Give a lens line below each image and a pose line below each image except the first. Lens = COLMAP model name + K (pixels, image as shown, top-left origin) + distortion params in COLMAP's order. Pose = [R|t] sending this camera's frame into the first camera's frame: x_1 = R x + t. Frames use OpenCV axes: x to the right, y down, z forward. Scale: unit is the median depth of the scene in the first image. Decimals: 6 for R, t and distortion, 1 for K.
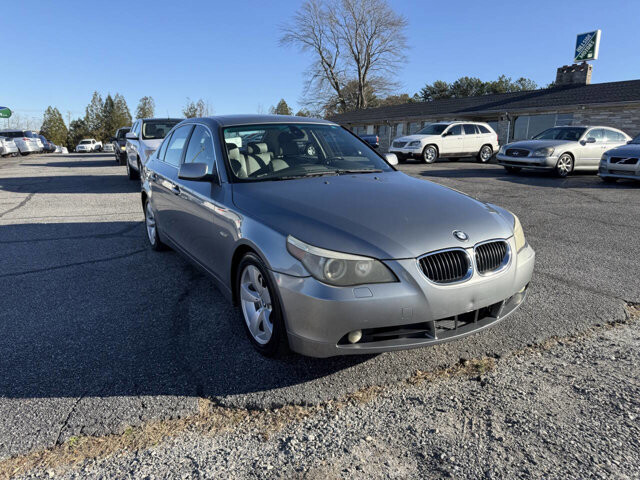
lens RADIAL K [[500.4, 0, 307.7], [0, 500.4, 246.7], [0, 0, 1]] dist [0.045708, -0.105487]
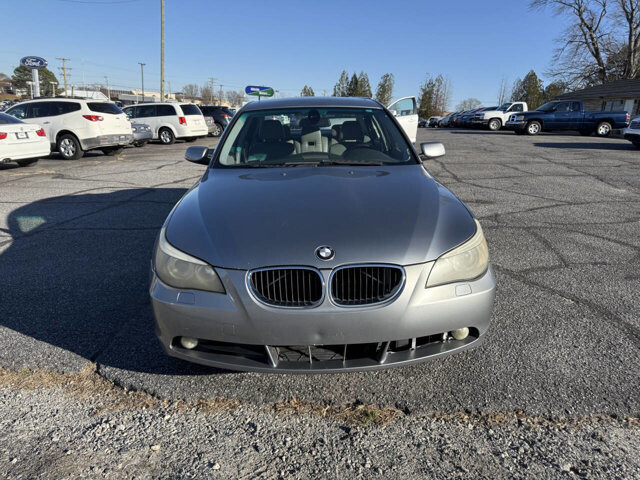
lens RADIAL K [[483.9, 0, 320.0], [0, 483.9, 240.0], [0, 0, 1]] dist [0.049080, -0.059753]
pose [[0.851788, 0.138394, -0.505276, 0.121613], [-0.115252, 0.990350, 0.076965, -0.017982], [0.511052, -0.007324, 0.859519, 0.055196]]
